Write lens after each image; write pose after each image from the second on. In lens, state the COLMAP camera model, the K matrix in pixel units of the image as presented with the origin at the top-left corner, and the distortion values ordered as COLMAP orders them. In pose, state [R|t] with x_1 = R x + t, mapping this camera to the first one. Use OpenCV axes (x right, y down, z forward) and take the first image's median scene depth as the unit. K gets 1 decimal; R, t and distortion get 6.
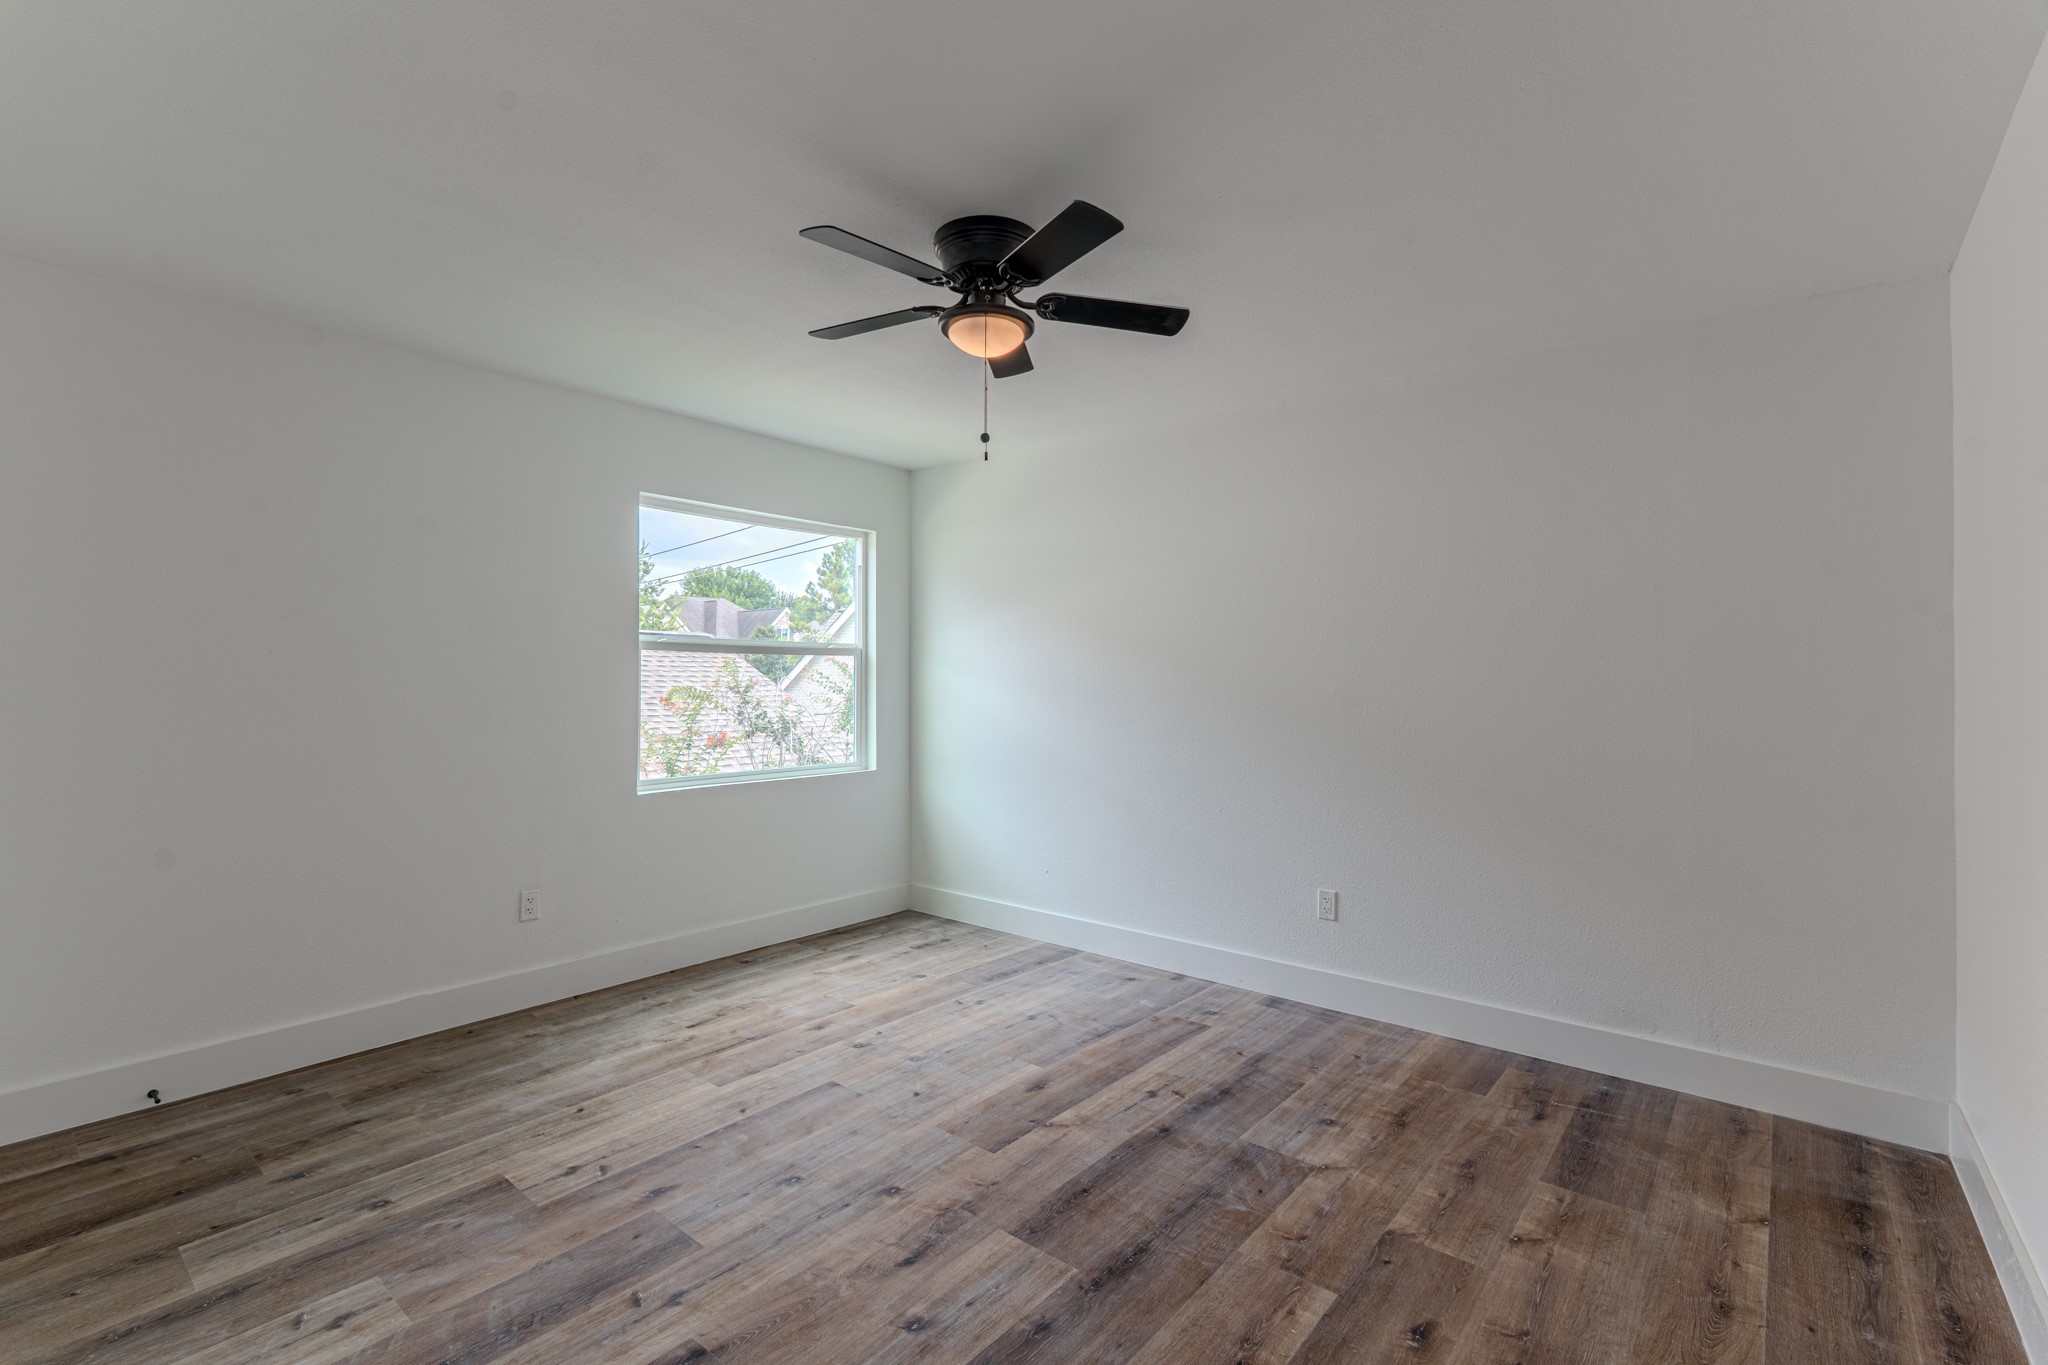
lens RADIAL K [[913.0, 0, 1024.6], [0, 913.0, 683.9], [0, 0, 1]] dist [-0.000772, -0.000102]
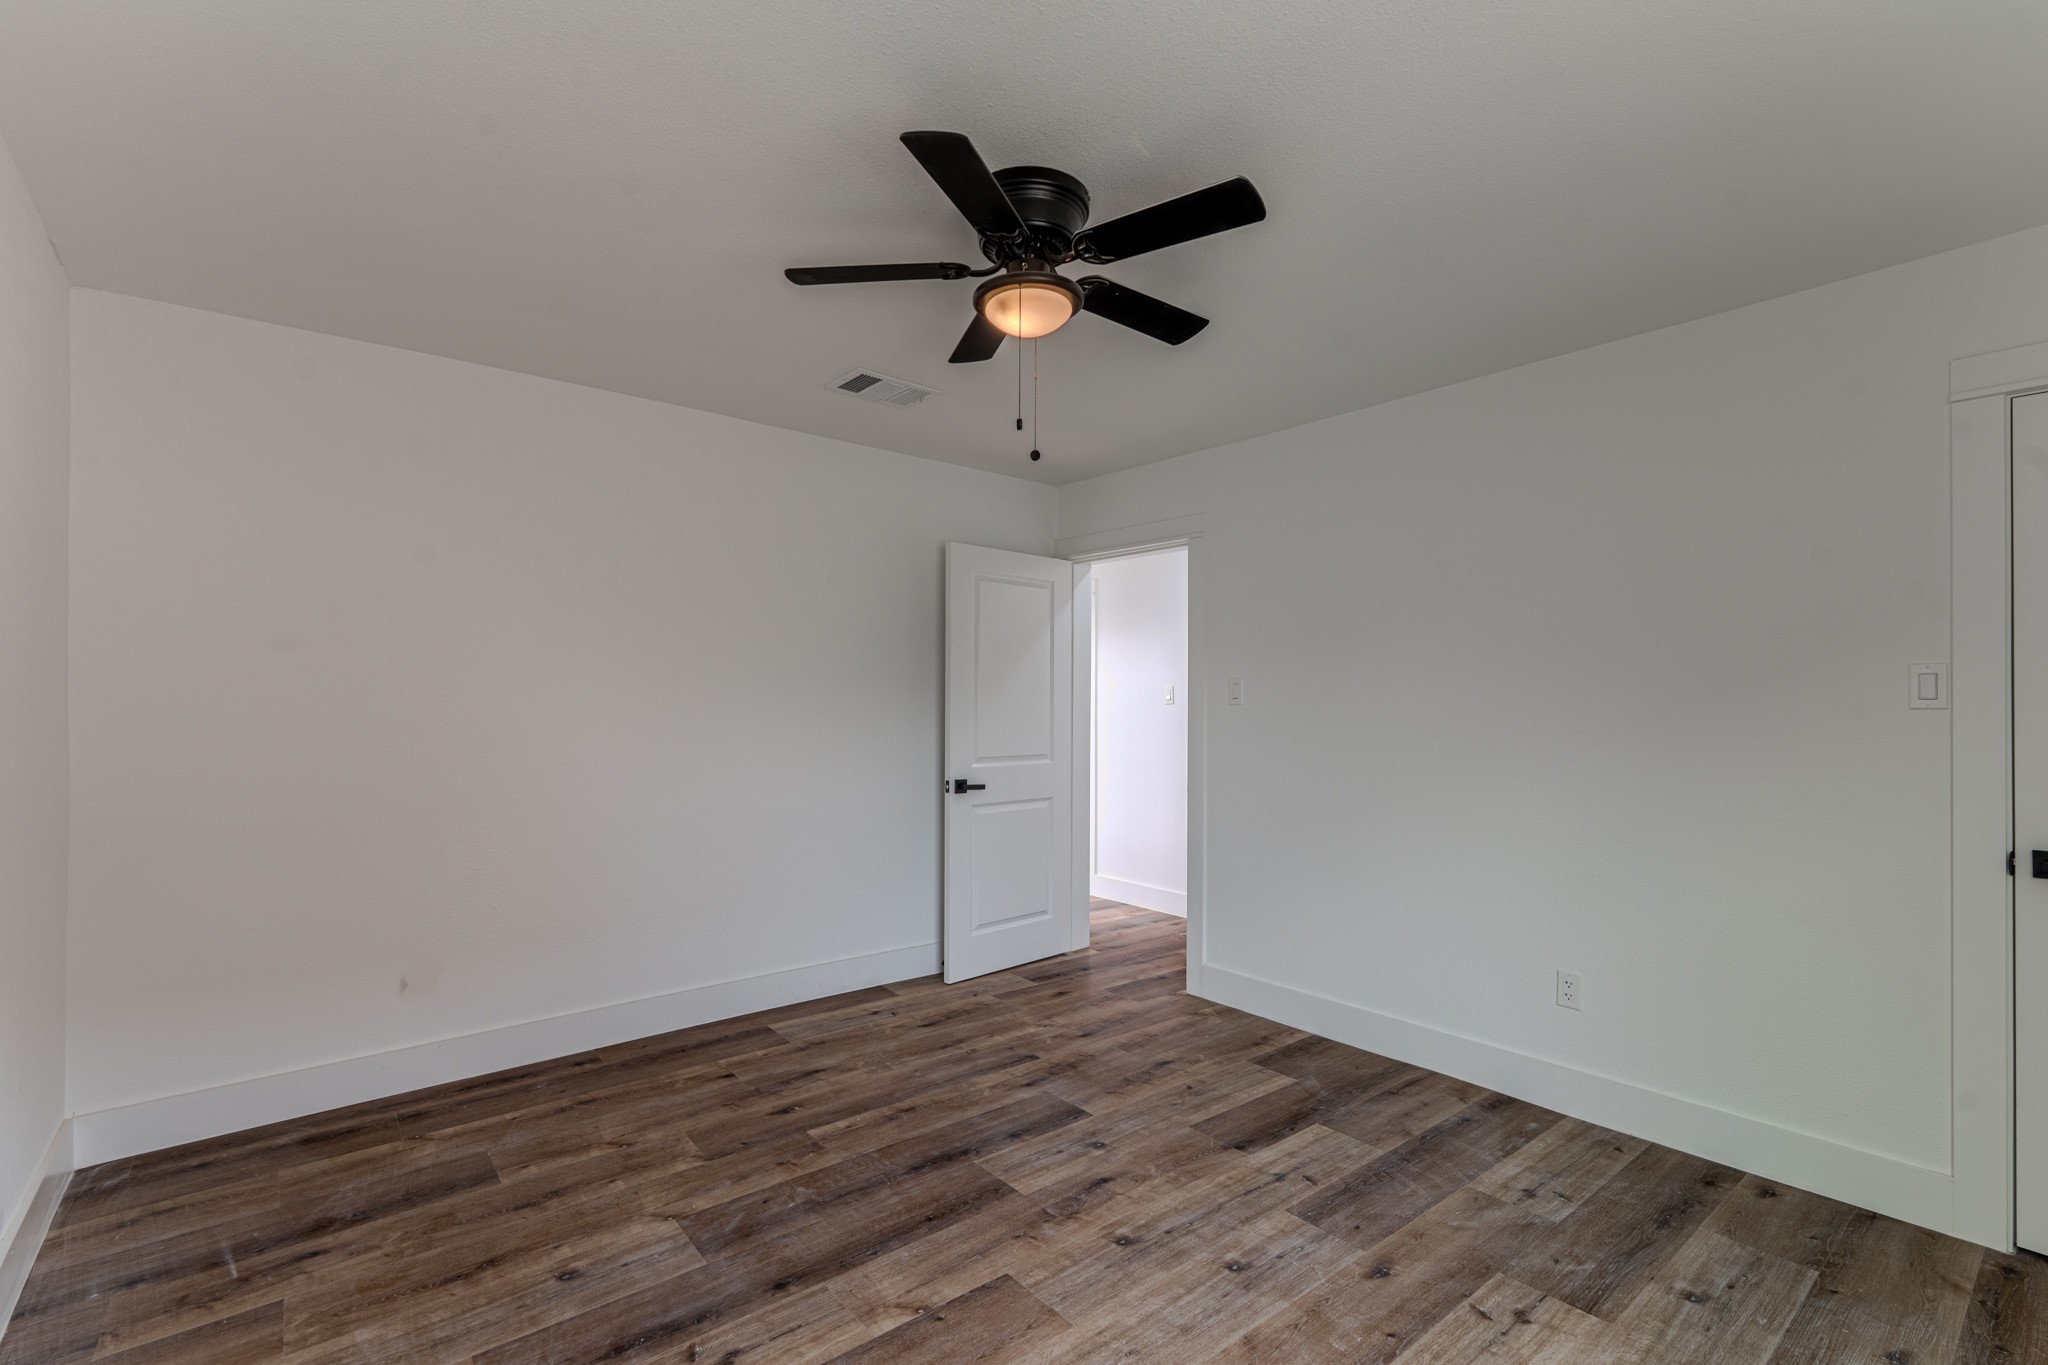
lens RADIAL K [[913.0, 0, 1023.2], [0, 913.0, 689.5], [0, 0, 1]] dist [-0.000772, -0.000102]
pose [[-0.980919, -0.007540, 0.194269, -0.227429], [-0.009730, 0.999899, -0.010321, -0.014078], [-0.194172, -0.012014, -0.980894, 2.005387]]
